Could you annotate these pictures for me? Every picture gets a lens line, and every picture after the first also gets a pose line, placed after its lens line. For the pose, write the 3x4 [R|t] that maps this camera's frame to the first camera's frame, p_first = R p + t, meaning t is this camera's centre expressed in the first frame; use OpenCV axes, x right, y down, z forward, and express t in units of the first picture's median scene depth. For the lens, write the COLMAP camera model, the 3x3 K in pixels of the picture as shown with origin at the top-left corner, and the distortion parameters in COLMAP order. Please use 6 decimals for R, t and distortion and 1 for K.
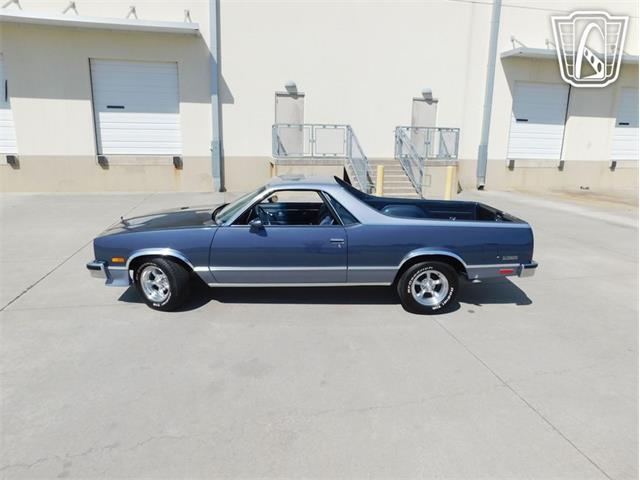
lens RADIAL K [[418.2, 0, 314.1], [0, 418.2, 233.5], [0, 0, 1]] dist [-0.063437, 0.048266]
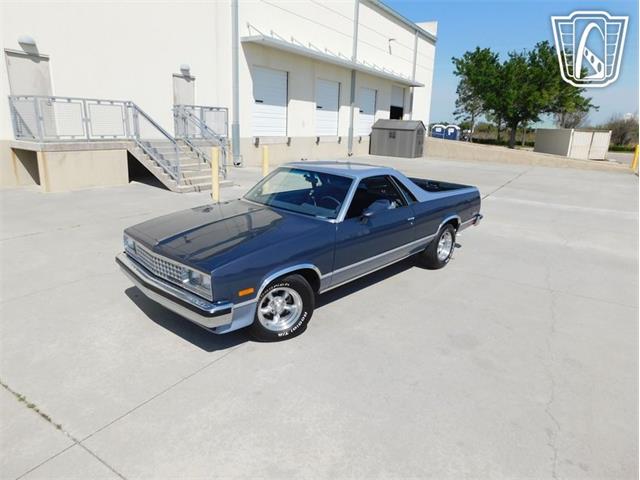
lens RADIAL K [[418.2, 0, 317.6], [0, 418.2, 236.4], [0, 0, 1]] dist [-0.063437, 0.048266]
pose [[0.688075, -0.179515, 0.703084, -0.282298], [0.135782, 0.983654, 0.118269, -0.032769], [-0.712823, 0.014088, 0.701203, 0.124318]]
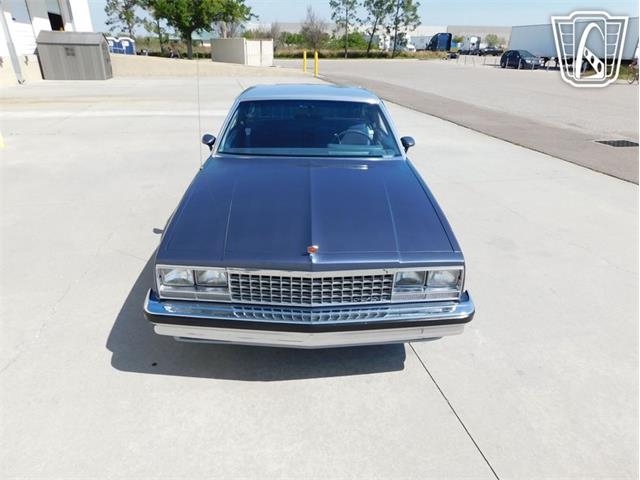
lens RADIAL K [[418.2, 0, 319.1], [0, 418.2, 234.9], [0, 0, 1]] dist [-0.063437, 0.048266]
pose [[-0.032477, -0.427906, 0.903240, -0.300685], [0.203008, 0.882054, 0.425168, -0.078496], [-0.978638, 0.197173, 0.058222, 0.359235]]
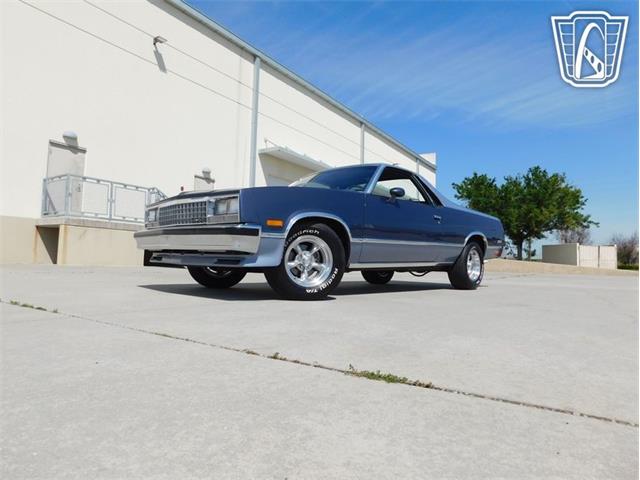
lens RADIAL K [[418.2, 0, 316.7], [0, 418.2, 241.4], [0, 0, 1]] dist [-0.063437, 0.048266]
pose [[0.702671, 0.040293, 0.710373, -0.289547], [0.140027, 0.971039, -0.193587, 0.074772], [-0.697600, 0.235499, 0.676679, 0.157493]]
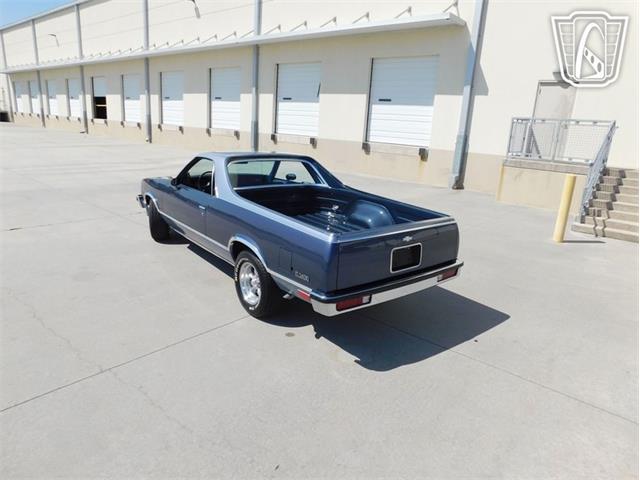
lens RADIAL K [[418.2, 0, 319.1], [0, 418.2, 236.4], [0, 0, 1]] dist [-0.063437, 0.048266]
pose [[0.613412, 0.224855, -0.757077, 0.336112], [-0.216143, 0.969811, 0.112911, -0.035298], [0.759610, 0.094376, 0.643495, 0.167496]]
